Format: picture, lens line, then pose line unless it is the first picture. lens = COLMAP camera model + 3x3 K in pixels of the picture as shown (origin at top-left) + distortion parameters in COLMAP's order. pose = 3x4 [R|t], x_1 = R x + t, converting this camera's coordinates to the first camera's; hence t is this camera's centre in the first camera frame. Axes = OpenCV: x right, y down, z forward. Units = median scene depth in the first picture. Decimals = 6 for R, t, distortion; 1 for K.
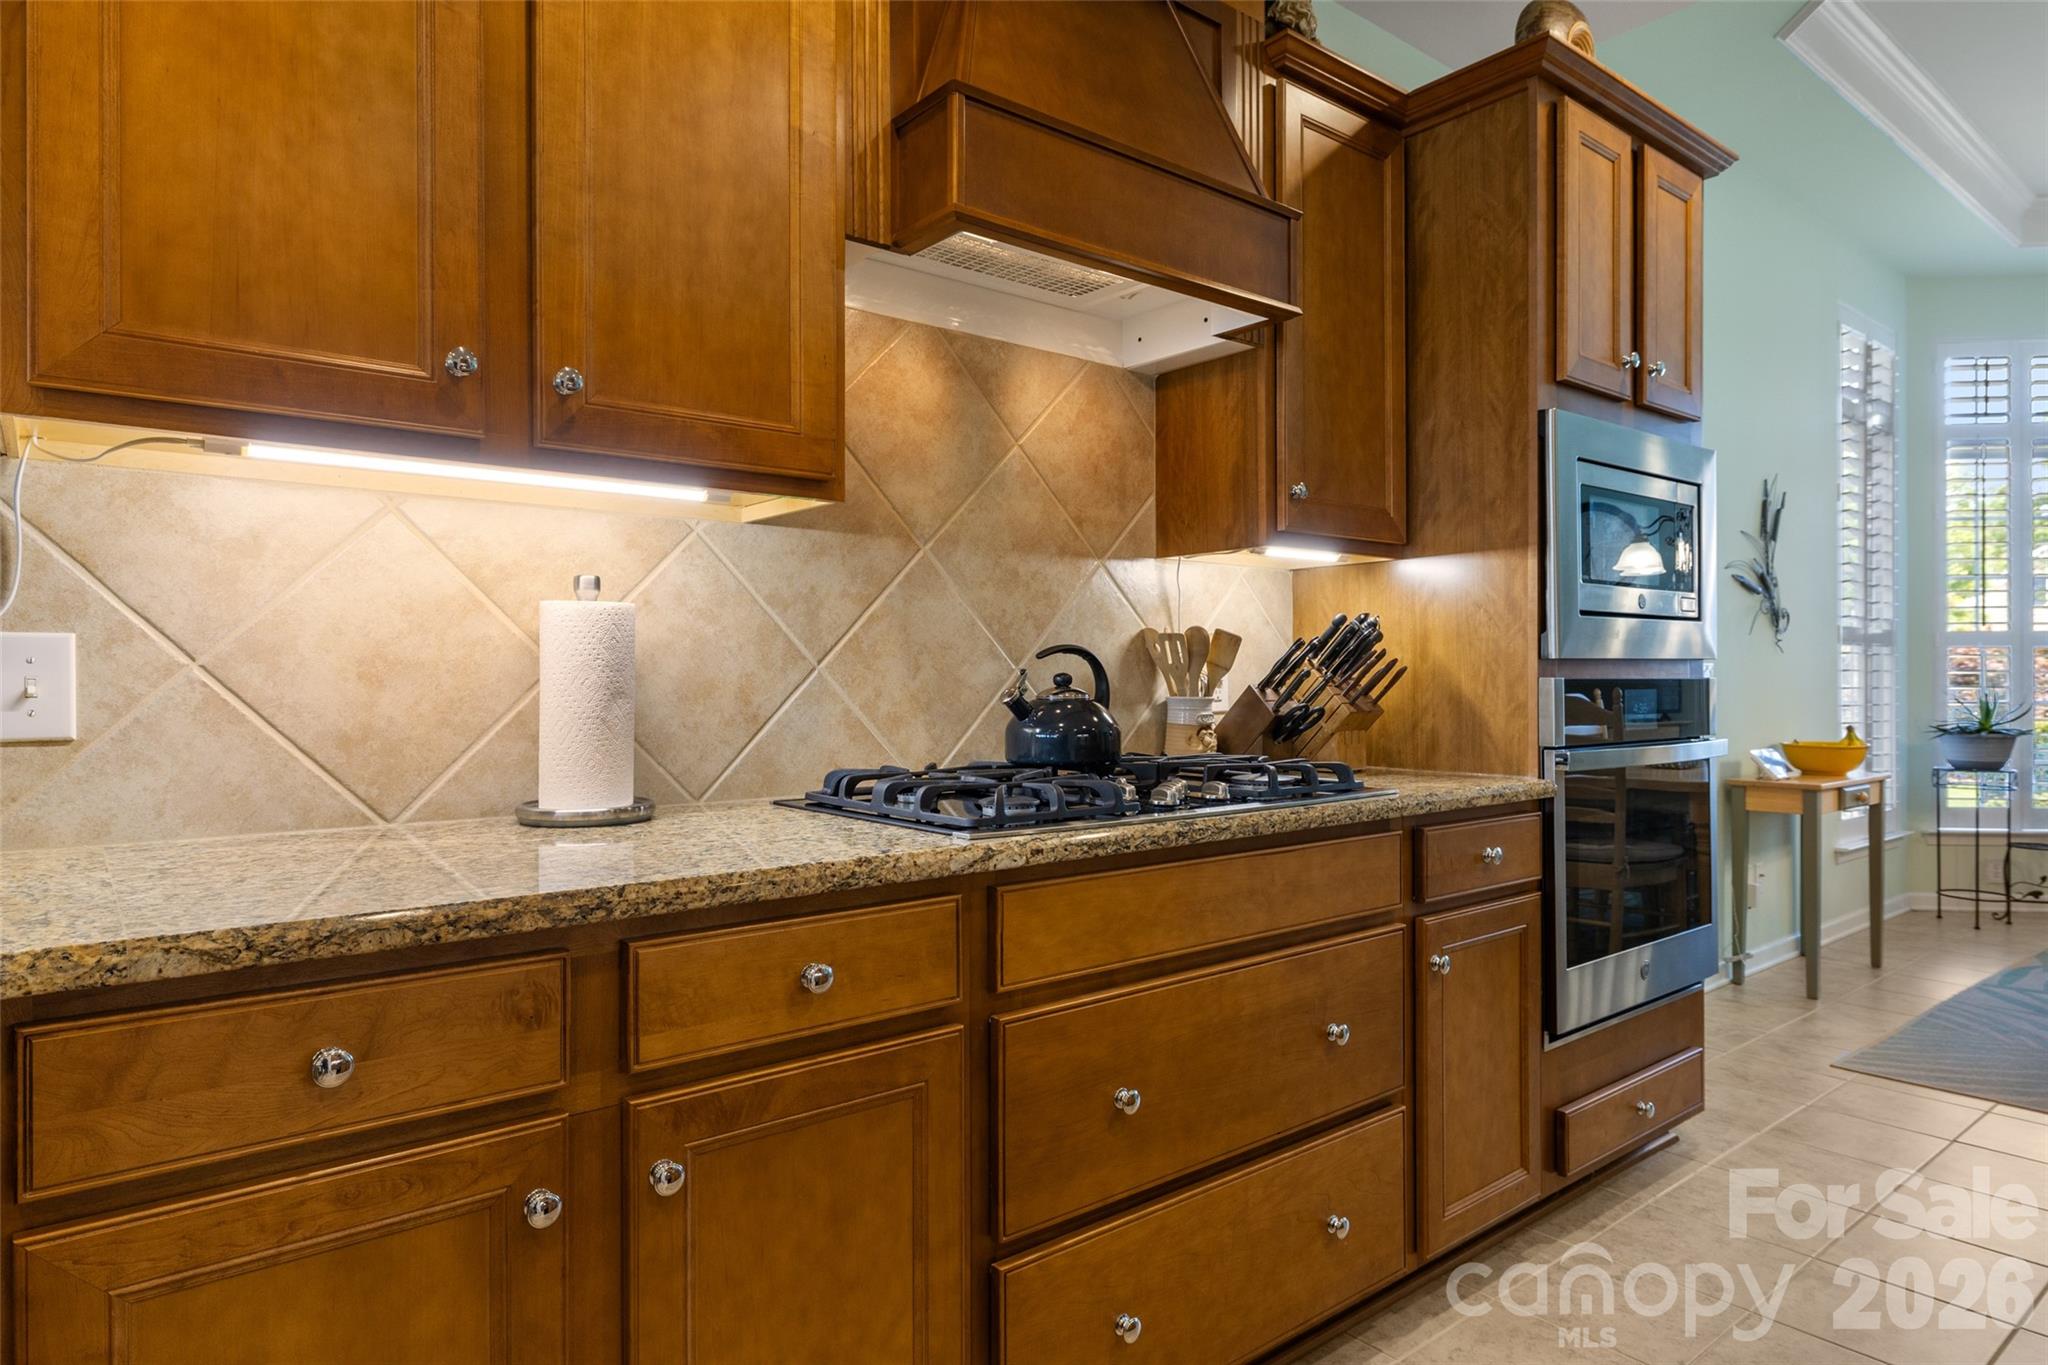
lens RADIAL K [[1181.0, 0, 1024.0], [0, 1181.0, 682.5], [0, 0, 1]] dist [0.005223, 0.001371]
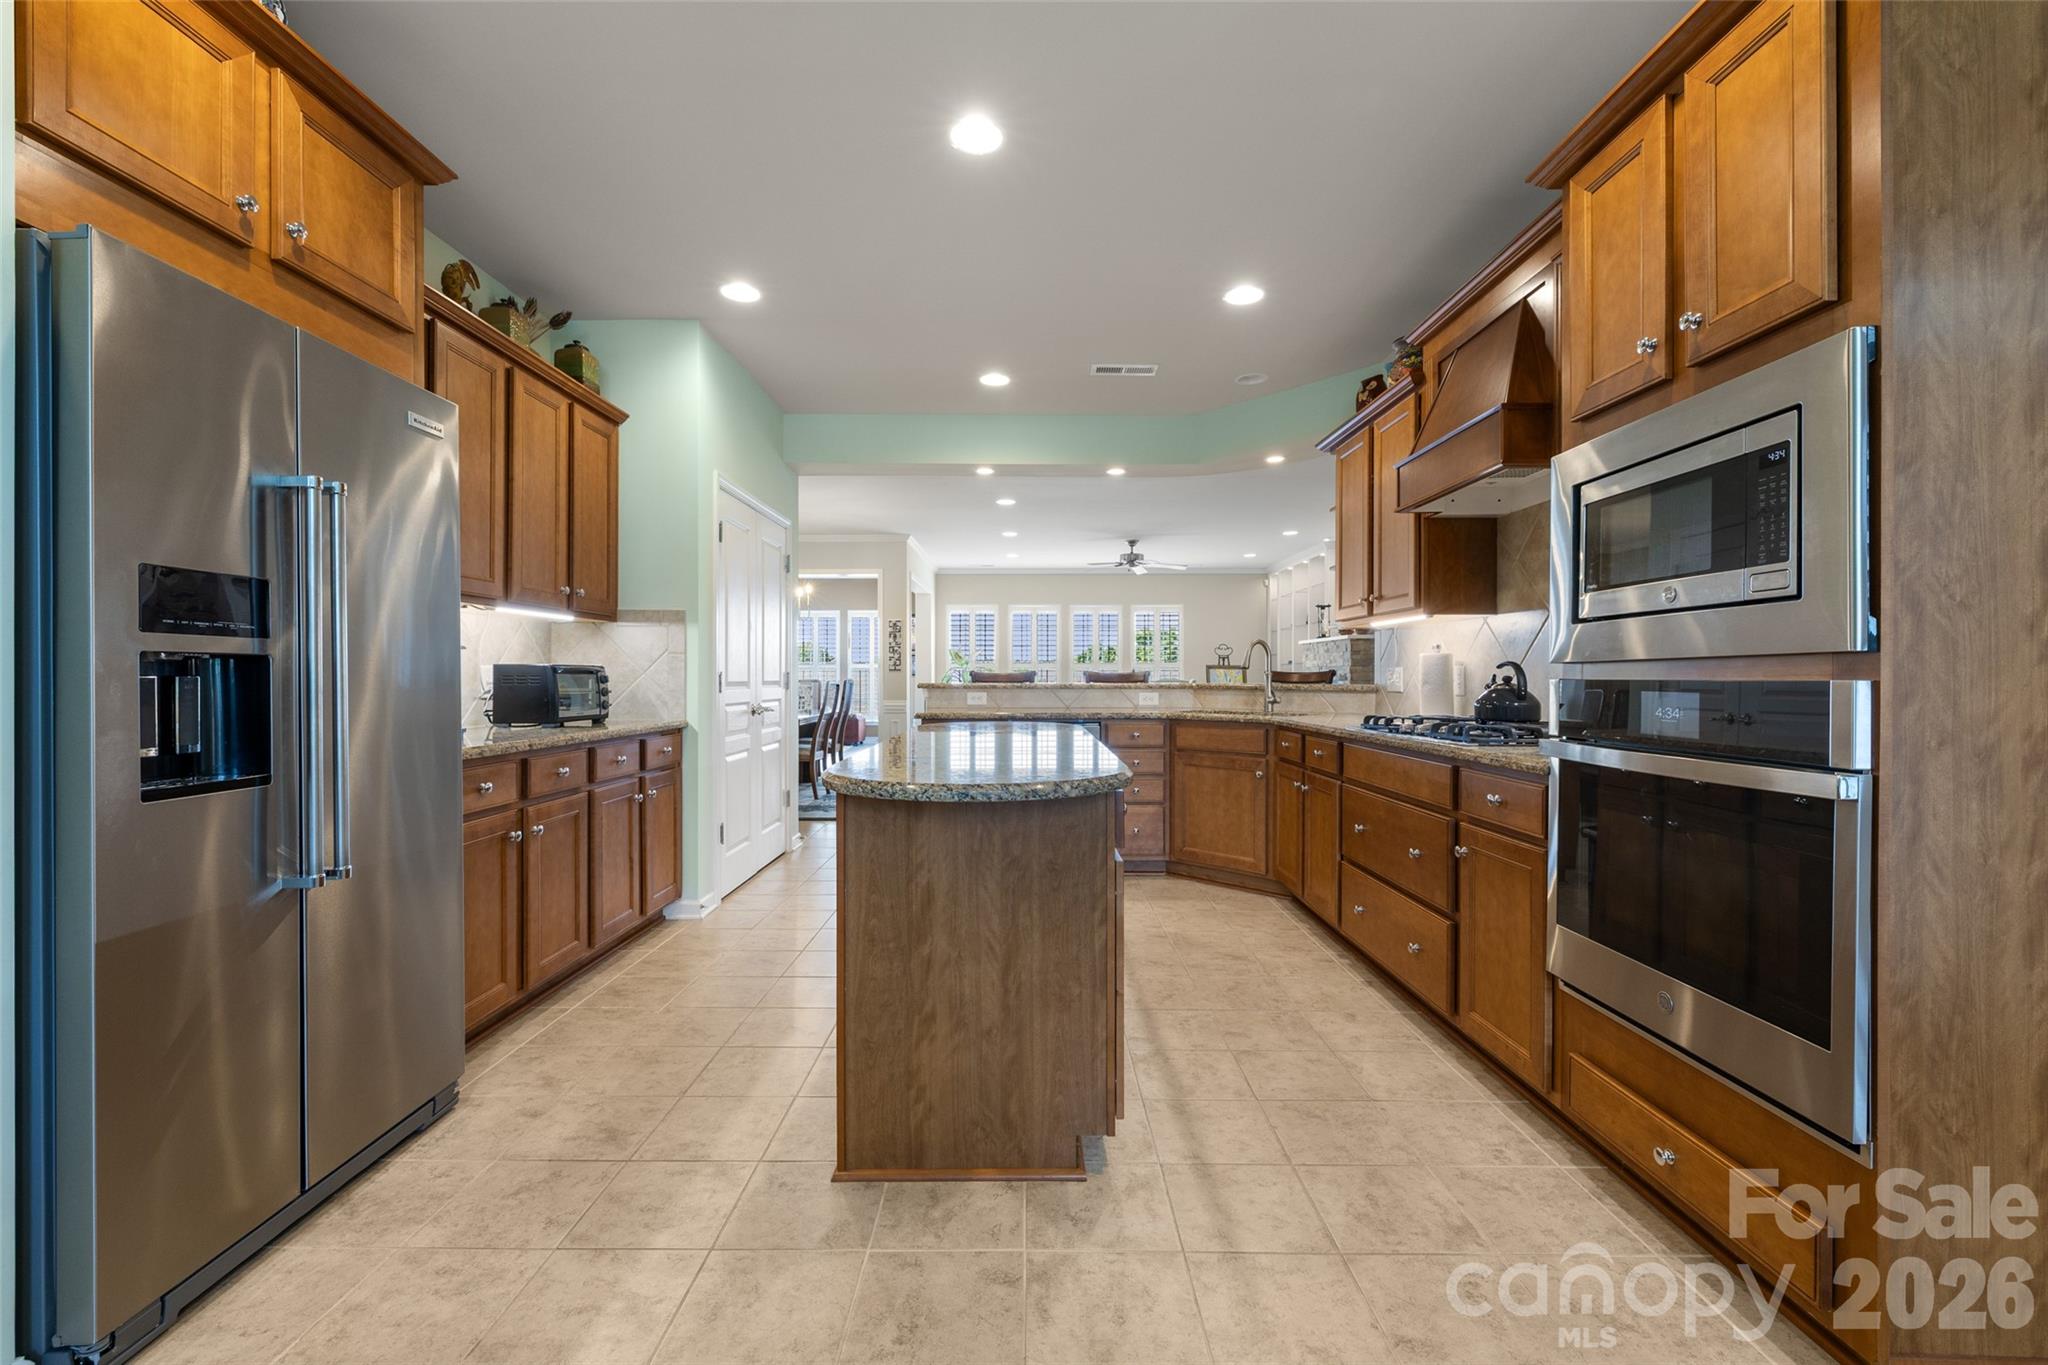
lens RADIAL K [[860.6, 0, 1022.0], [0, 860.6, 676.0], [0, 0, 1]] dist [0.000612, -0.000134]
pose [[-0.631209, -0.000743, -0.775612, 1.409454], [-0.004256, 0.999988, 0.002506, -0.006629], [0.775601, 0.004883, -0.631205, 1.082138]]
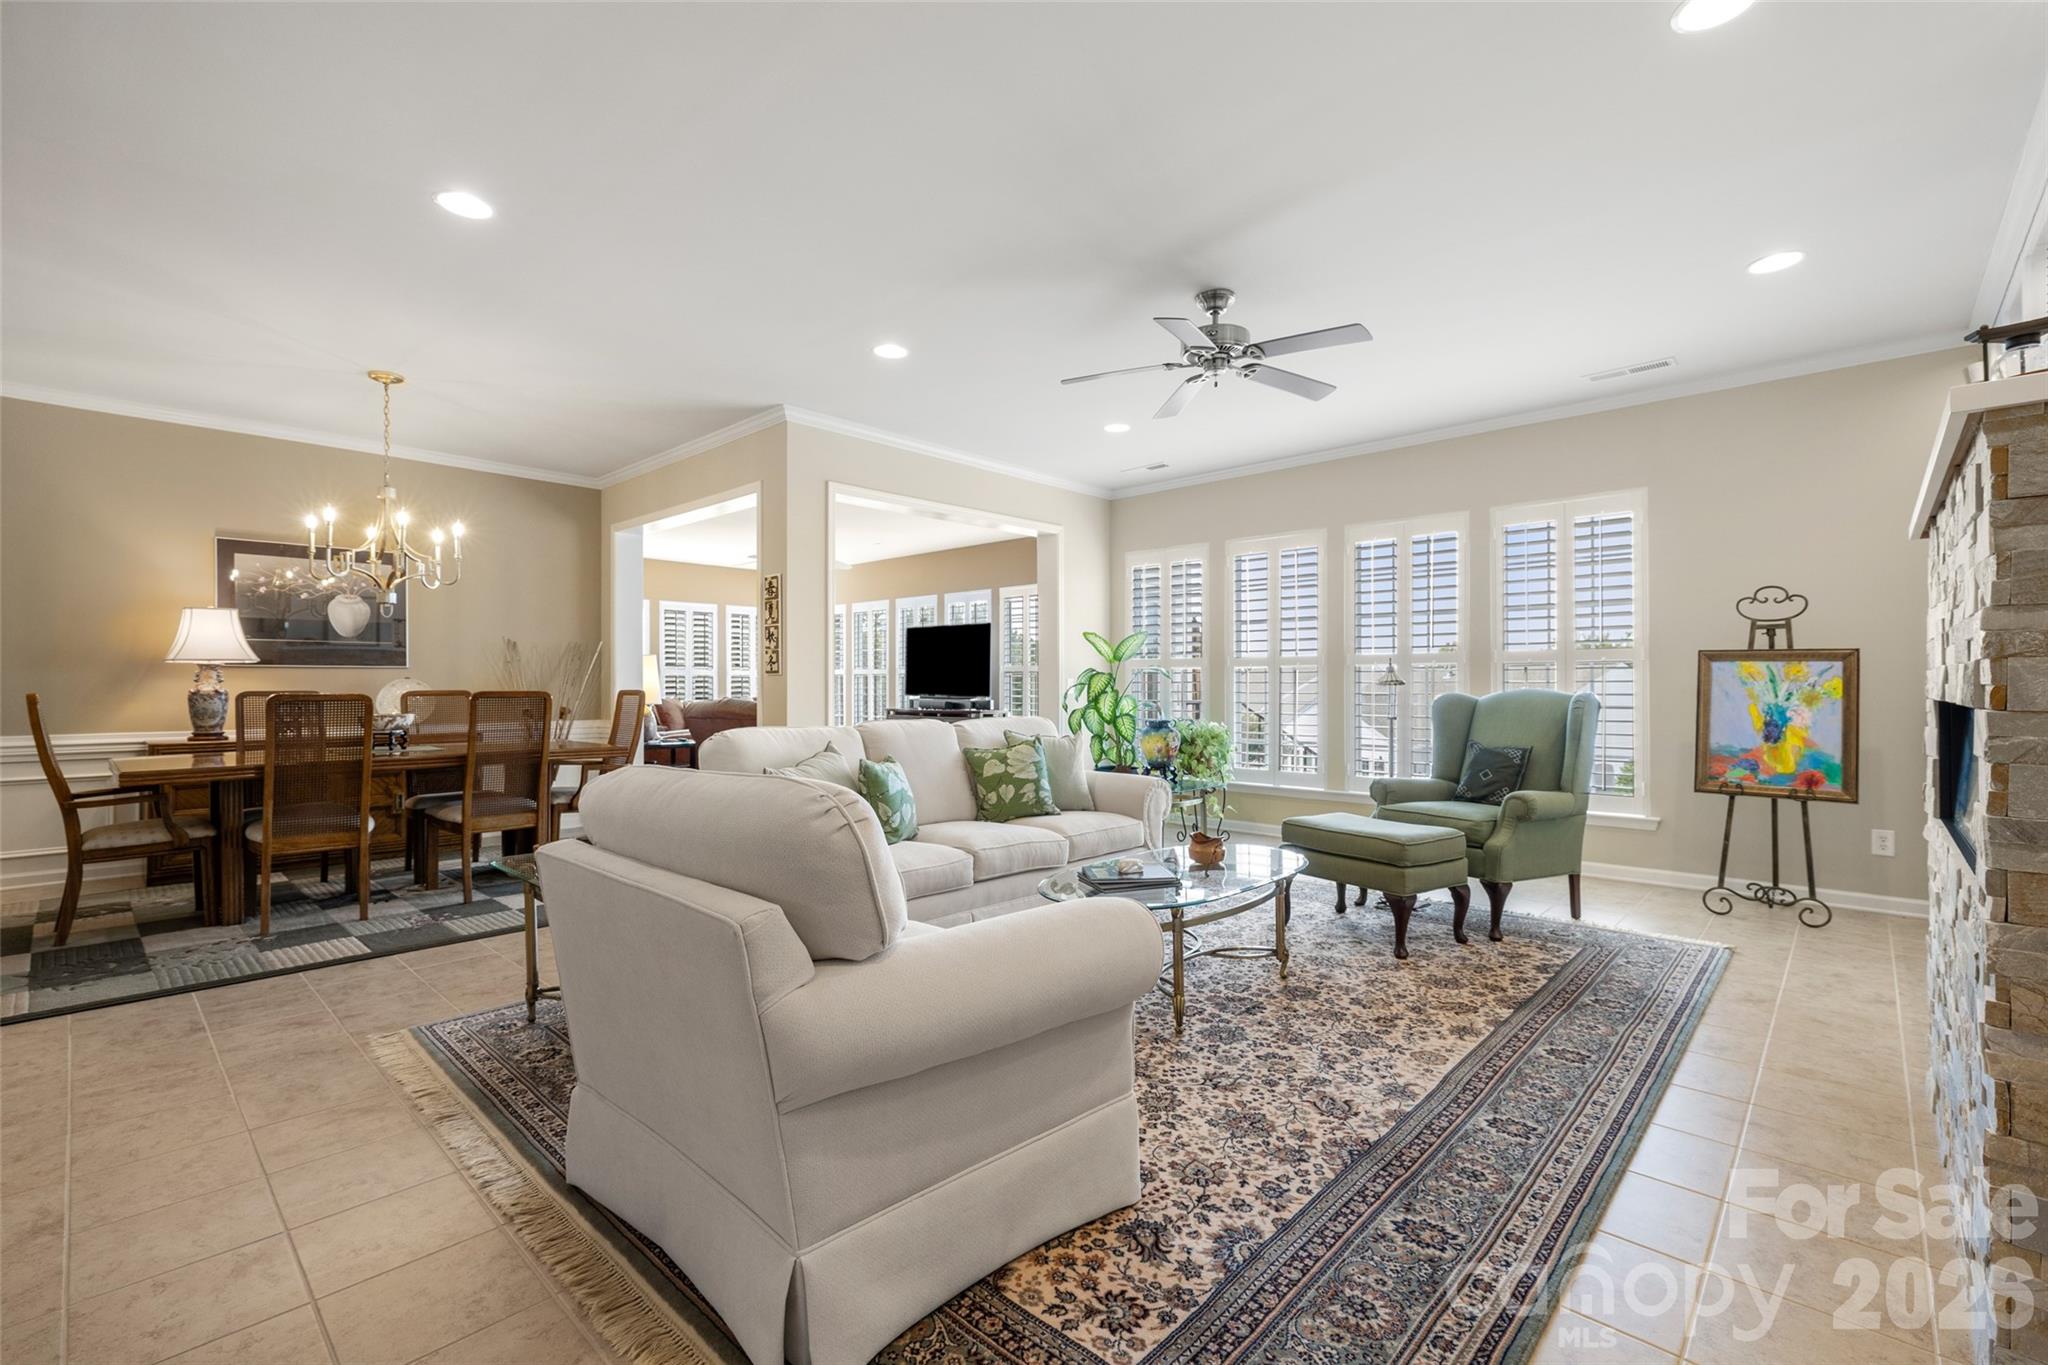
lens RADIAL K [[896.1, 0, 1024.0], [0, 896.1, 682.5], [0, 0, 1]] dist [0.000701, 0.000077]
pose [[-0.990364, 0.000718, -0.138484, -1.823460], [0.000231, 0.999994, 0.003531, -0.004863], [0.138485, 0.003465, -0.990358, 0.268990]]
